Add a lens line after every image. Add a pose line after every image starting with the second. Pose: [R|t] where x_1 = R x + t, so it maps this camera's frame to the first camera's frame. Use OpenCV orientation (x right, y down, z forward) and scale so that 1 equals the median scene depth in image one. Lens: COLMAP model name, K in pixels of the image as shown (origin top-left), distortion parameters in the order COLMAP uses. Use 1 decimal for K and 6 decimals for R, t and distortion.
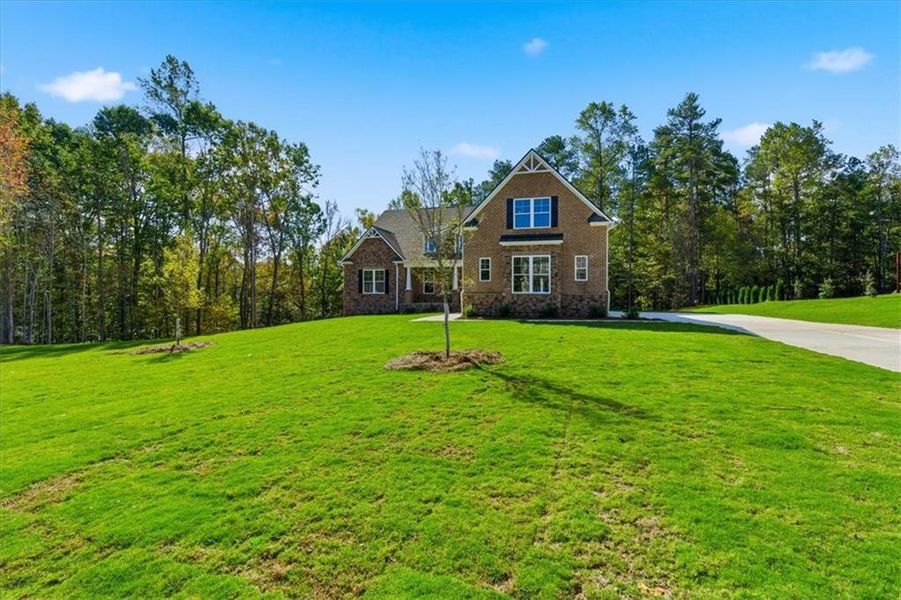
lens RADIAL K [[407.9, 0, 447.6], [0, 407.9, 295.3], [0, 0, 1]] dist [-0.005136, -0.000167]
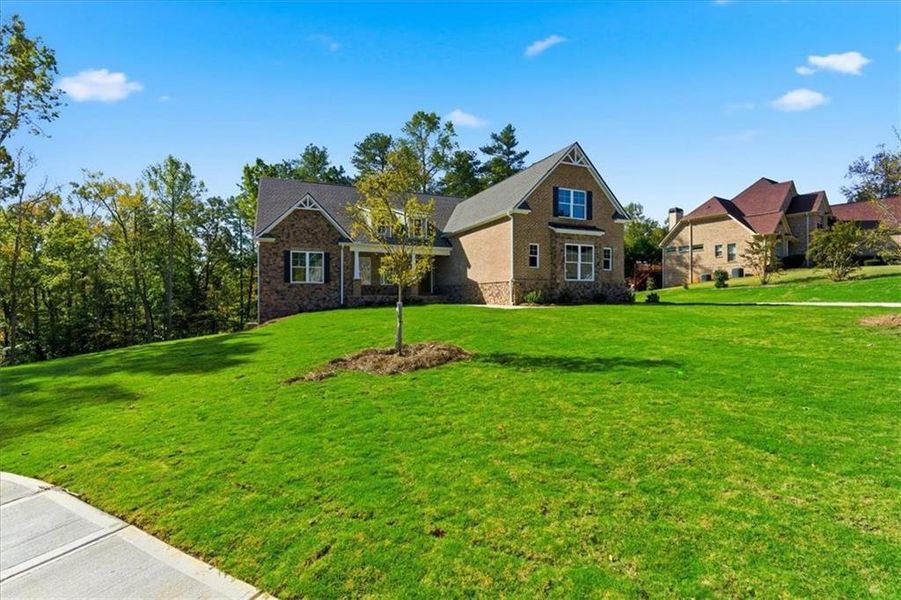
lens RADIAL K [[407.9, 0, 447.6], [0, 407.9, 295.3], [0, 0, 1]] dist [-0.005136, -0.000167]
pose [[0.793634, 0.000731, 0.608396, -0.657731], [0.003090, 0.999982, -0.005233, 0.035252], [-0.608388, 0.006033, 0.793617, 0.357092]]
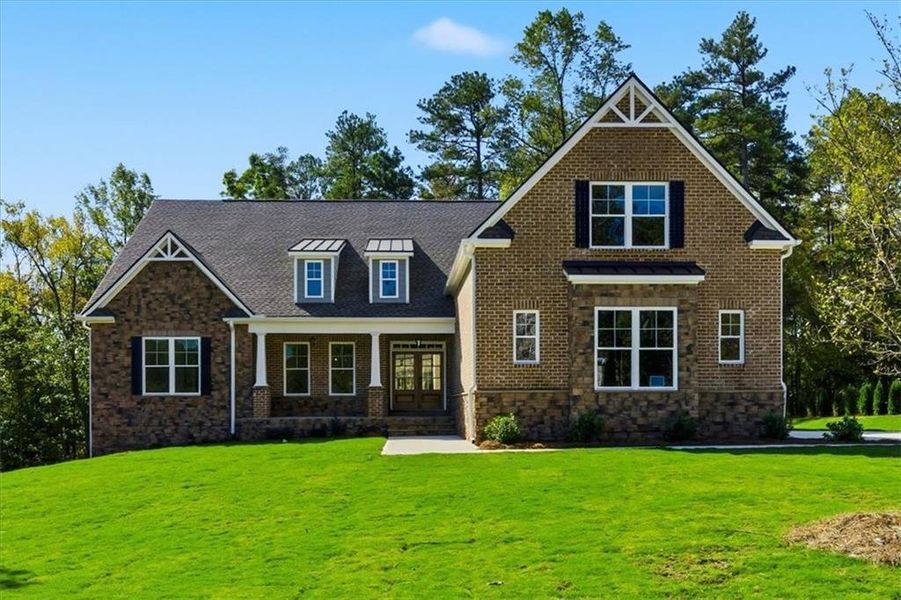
lens RADIAL K [[861.2, 0, 406.8], [0, 861.2, 401.4], [0, 0, 1]] dist [0.009233, 0.025284]
pose [[0.960218, -0.002399, 0.279240, -0.295518], [0.004162, 0.999975, -0.005718, 0.012294], [-0.279220, 0.006653, 0.960204, 0.133923]]
